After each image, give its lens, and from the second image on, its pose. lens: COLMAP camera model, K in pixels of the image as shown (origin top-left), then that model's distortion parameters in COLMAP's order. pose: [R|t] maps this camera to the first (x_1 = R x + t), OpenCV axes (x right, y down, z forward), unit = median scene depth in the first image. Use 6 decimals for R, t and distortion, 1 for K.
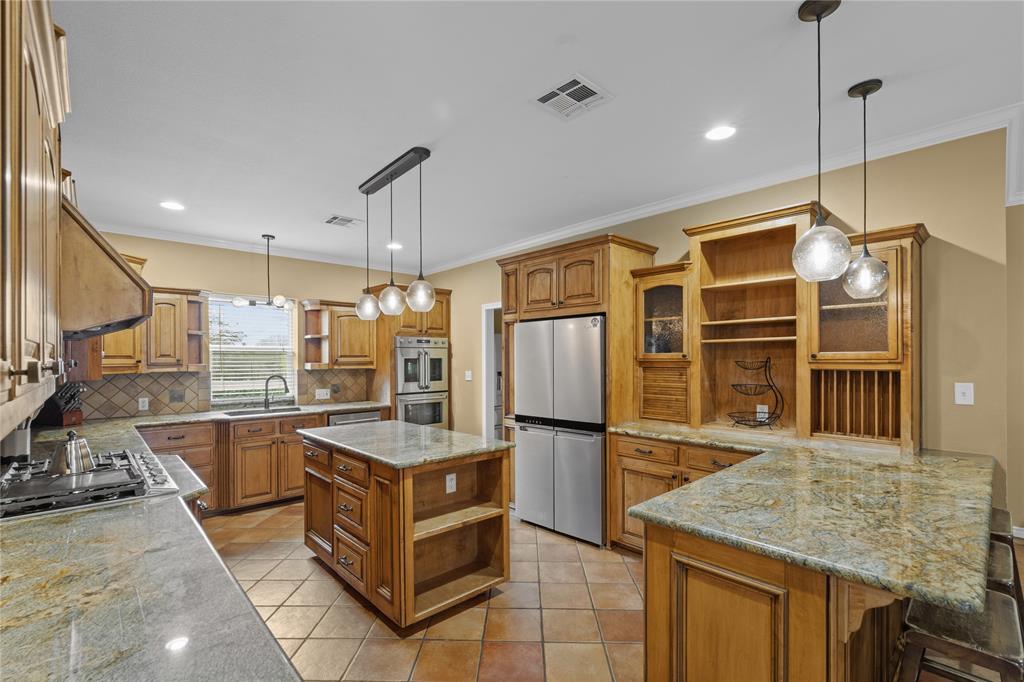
lens RADIAL K [[457.0, 0, 515.3], [0, 457.0, 358.3], [0, 0, 1]] dist [-0.002867, -0.000388]
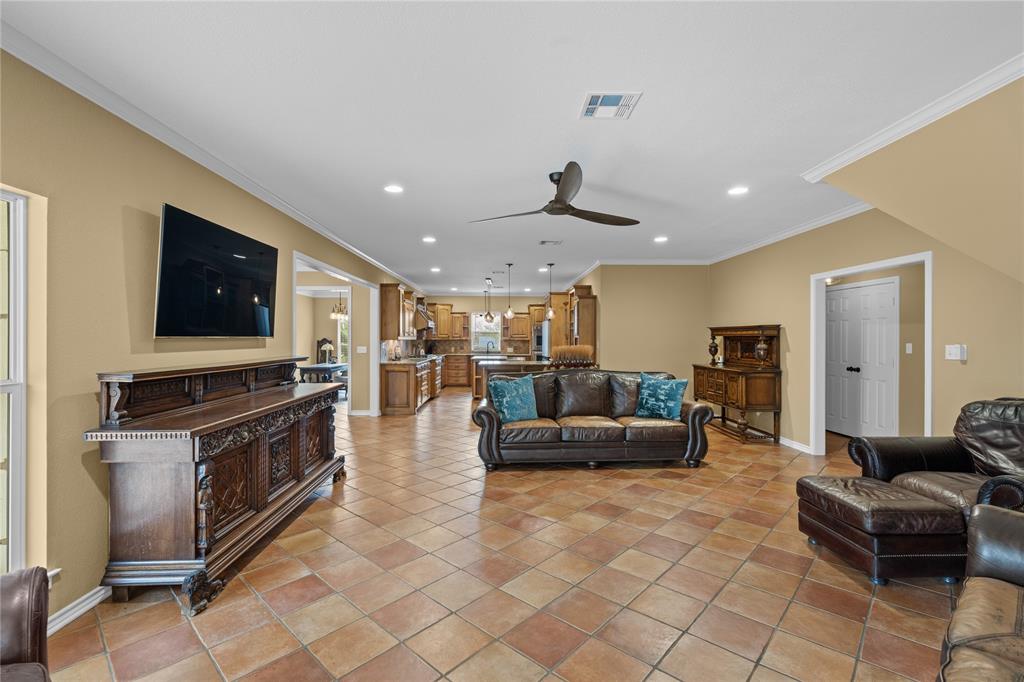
lens RADIAL K [[453.3, 0, 512.0], [0, 453.3, 341.0], [0, 0, 1]] dist [-0.001599, -0.000206]
pose [[0.749028, 0.009202, -0.662474, 1.993205], [-0.006926, 0.999958, 0.006059, 0.026112], [0.662502, 0.000050, 0.749060, -1.357124]]
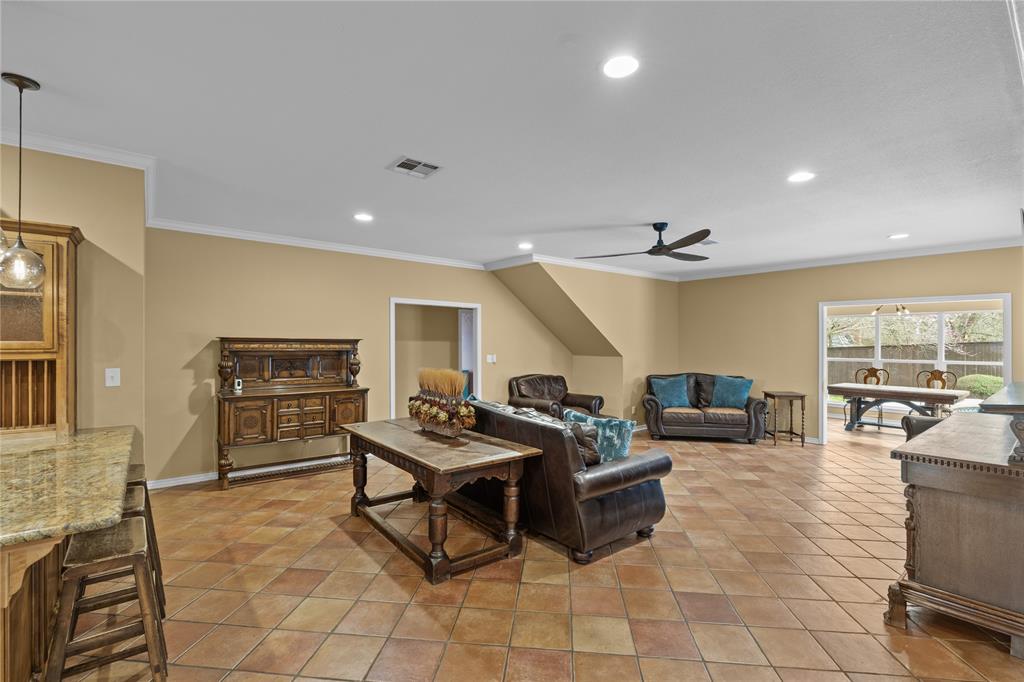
lens RADIAL K [[458.9, 0, 511.5], [0, 458.9, 345.6], [0, 0, 1]] dist [-0.004183, -0.000556]
pose [[0.081472, 0.004609, 0.996665, -0.097772], [0.001826, 0.999987, -0.004773, 0.001363], [-0.996674, 0.002208, 0.081462, -0.109128]]
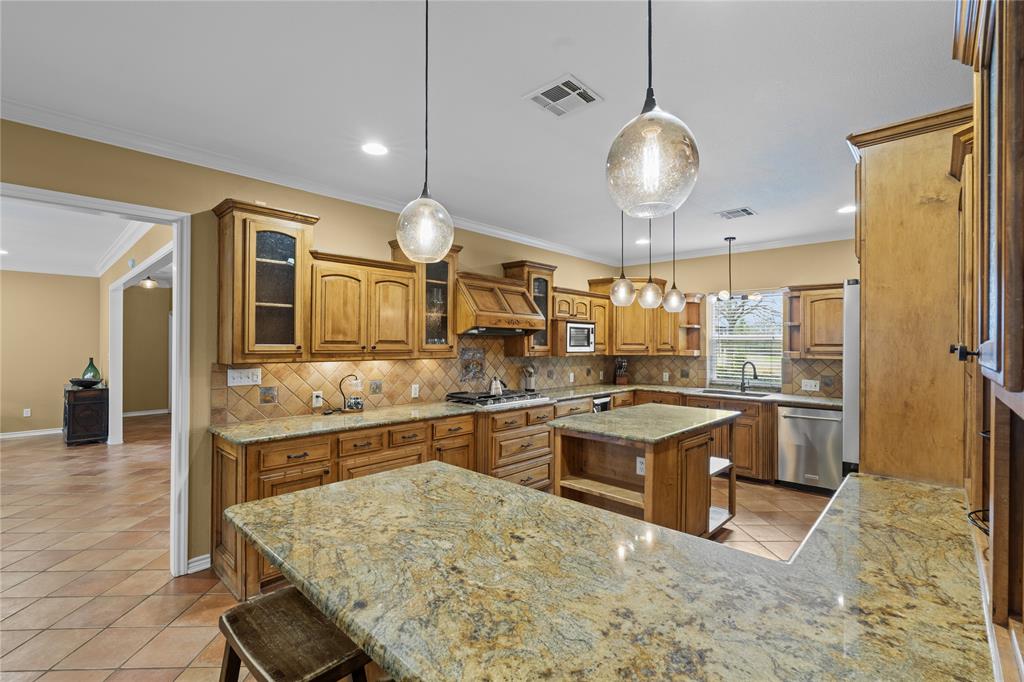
lens RADIAL K [[453.3, 0, 512.0], [0, 453.3, 341.0], [0, 0, 1]] dist [-0.001599, -0.000206]
pose [[0.062582, -0.001622, -0.998038, 0.773197], [-0.007523, 0.999970, -0.002097, -0.009256], [0.998011, 0.007640, 0.062568, 0.555675]]
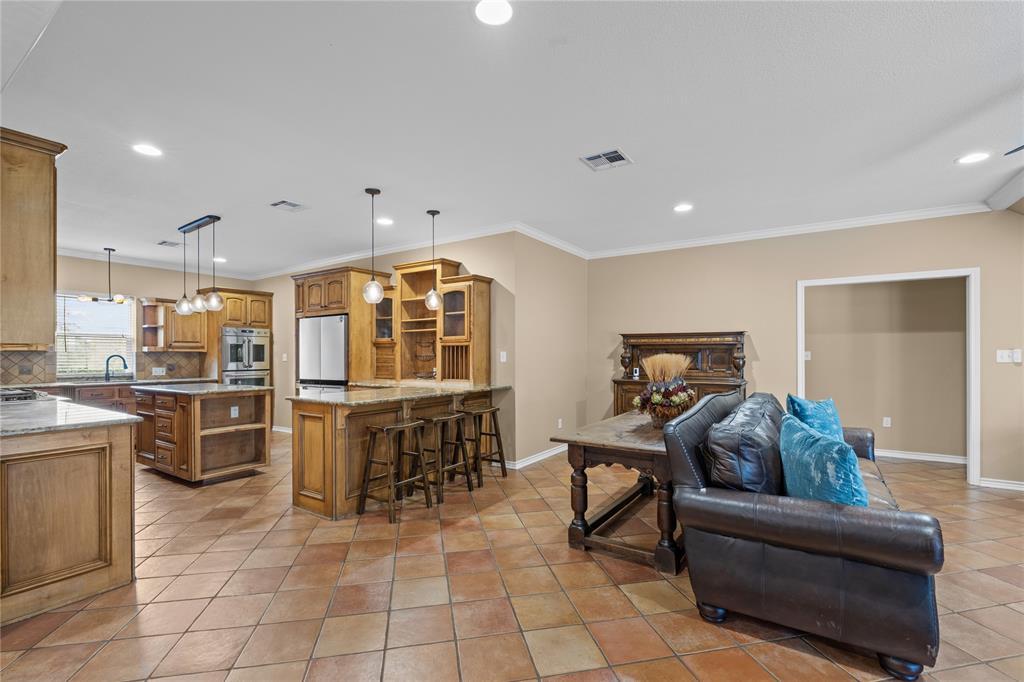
lens RADIAL K [[455.4, 0, 510.9], [0, 455.4, 353.9], [0, 0, 1]] dist [-0.000934, -0.000352]
pose [[0.974349, 0.003045, 0.225023, 0.417342], [-0.002046, 0.999987, -0.004670, 0.055425], [-0.225034, 0.004090, 0.974342, -0.767589]]
